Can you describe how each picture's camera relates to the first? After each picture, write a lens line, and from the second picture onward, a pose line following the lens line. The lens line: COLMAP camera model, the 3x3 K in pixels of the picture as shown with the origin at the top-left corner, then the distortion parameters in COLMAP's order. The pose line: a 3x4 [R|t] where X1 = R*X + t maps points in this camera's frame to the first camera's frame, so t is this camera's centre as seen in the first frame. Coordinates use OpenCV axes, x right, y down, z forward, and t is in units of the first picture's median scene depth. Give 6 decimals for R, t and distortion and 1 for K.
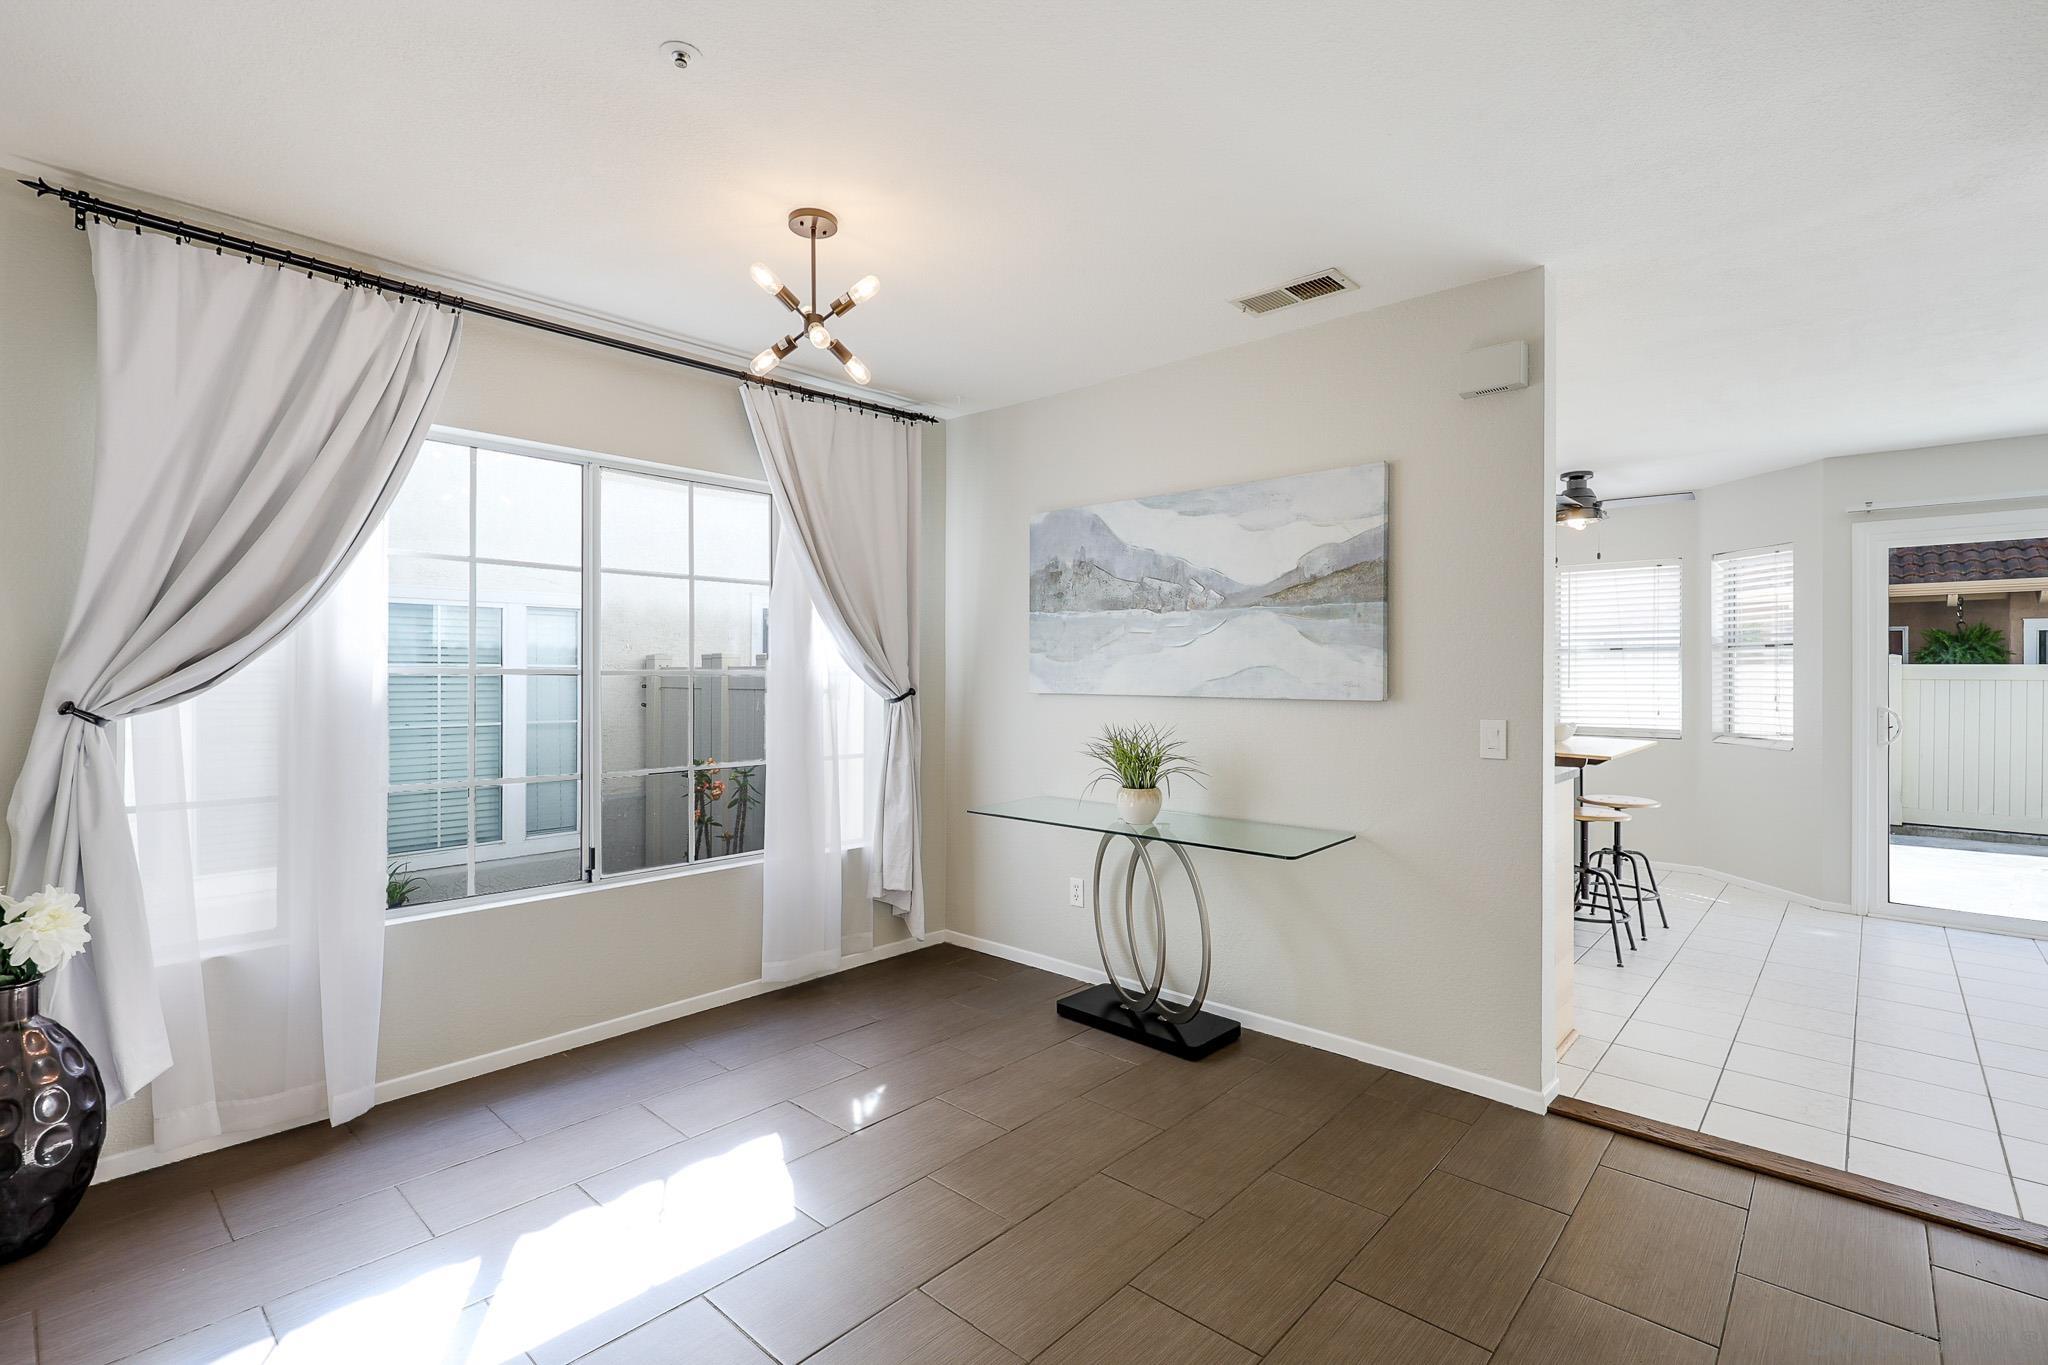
lens RADIAL K [[930.9, 0, 1022.2], [0, 930.9, 677.0], [0, 0, 1]] dist [-0.000383, -0.000325]
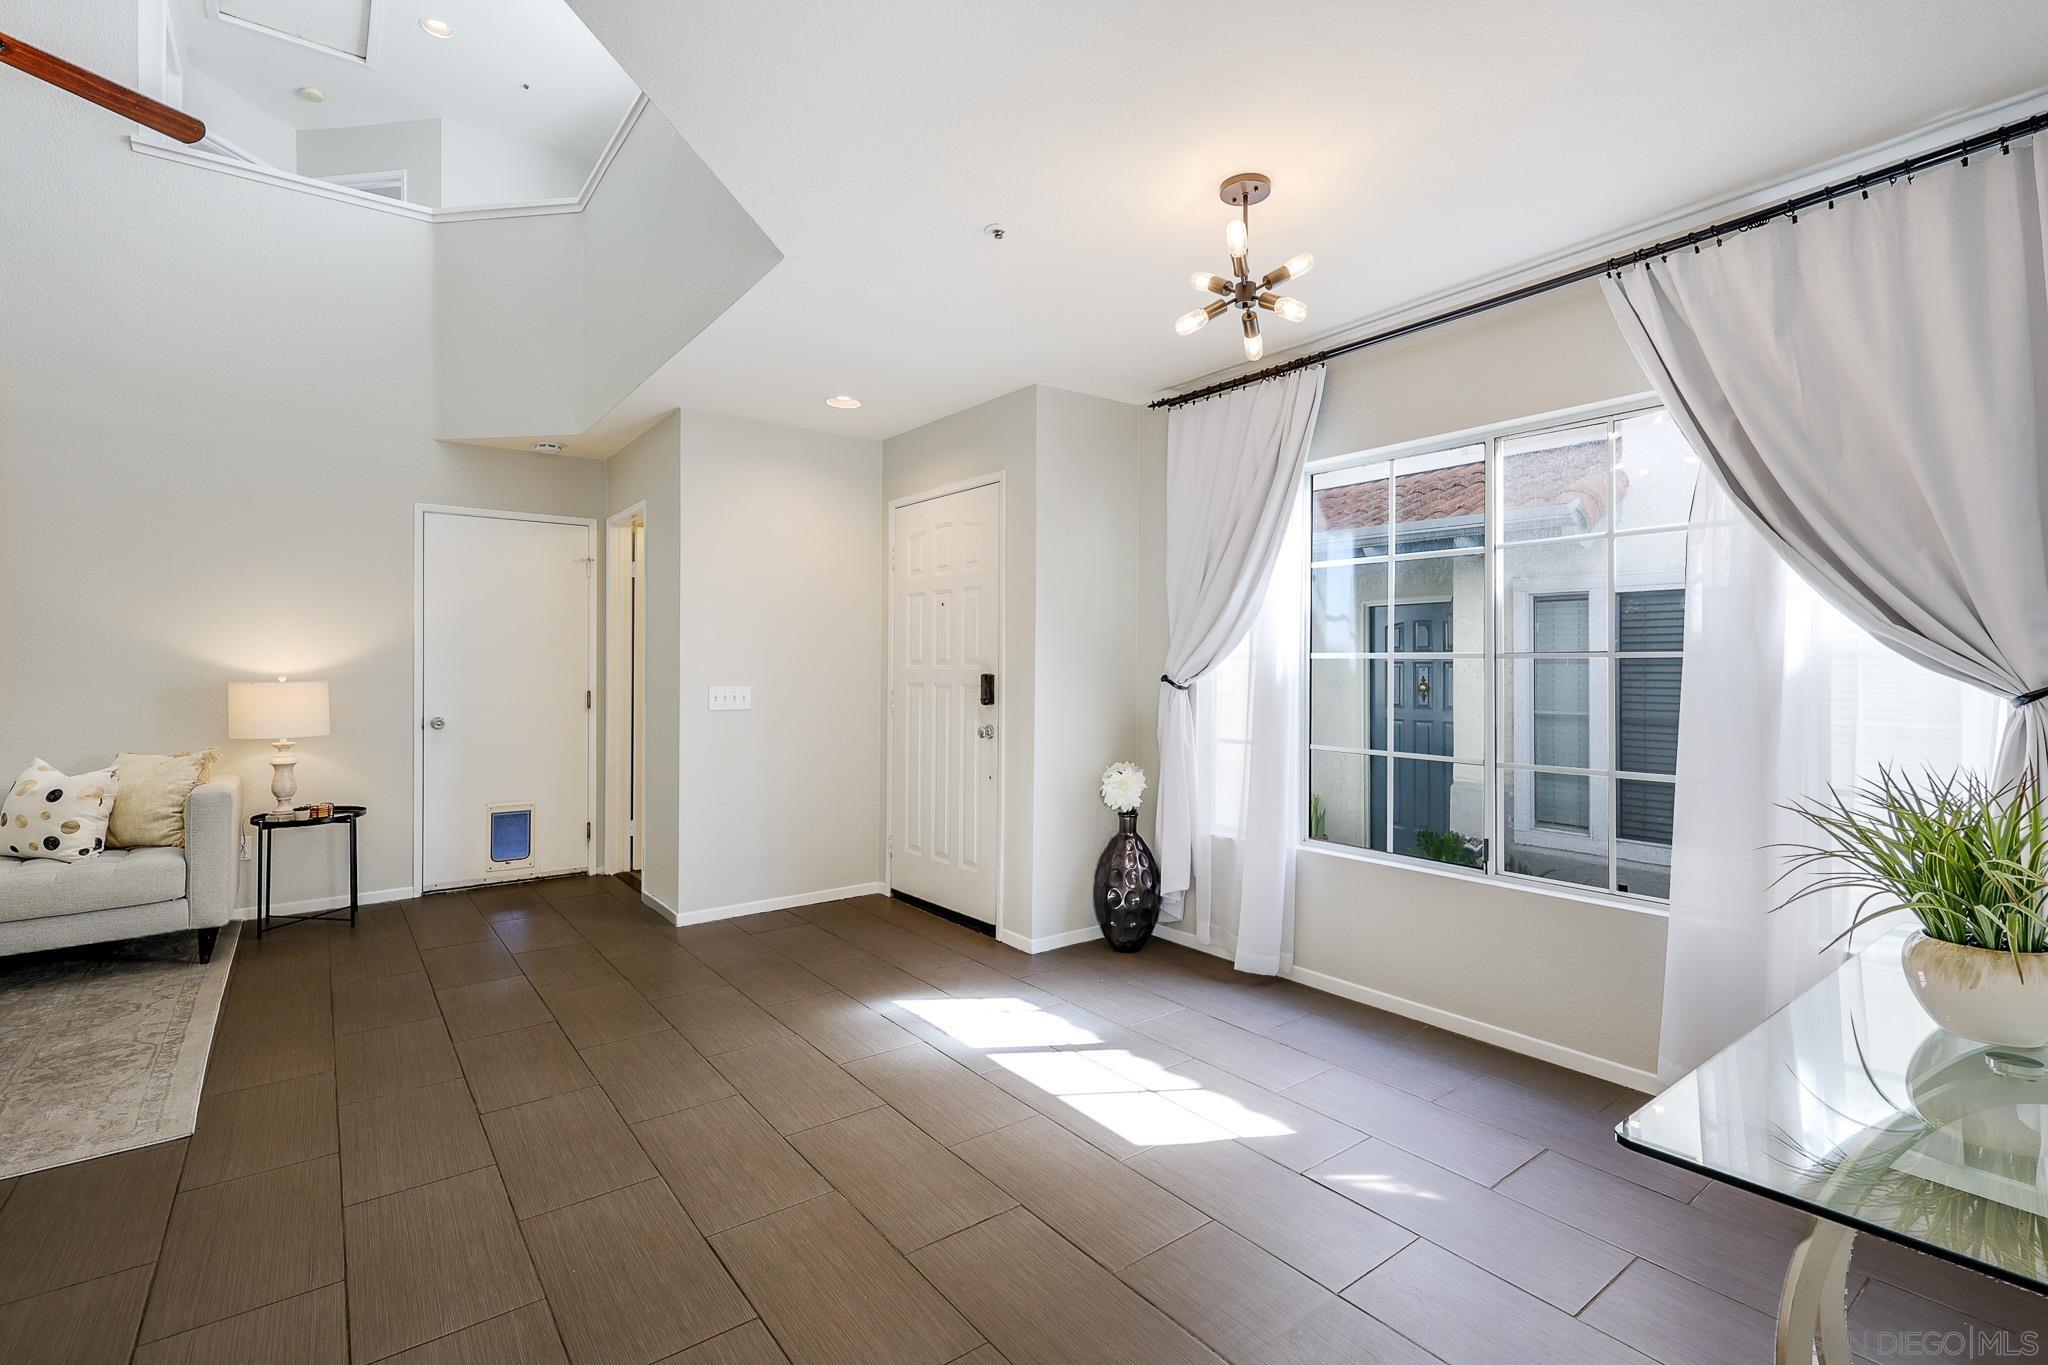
lens RADIAL K [[930.9, 0, 1012.9], [0, 930.9, 667.8], [0, 0, 1]] dist [-0.000383, -0.000325]
pose [[-0.178130, -0.001393, -0.984006, 0.605900], [-0.005204, 0.999986, -0.000473, 0.010823], [0.983993, 0.005036, -0.178135, 0.731413]]
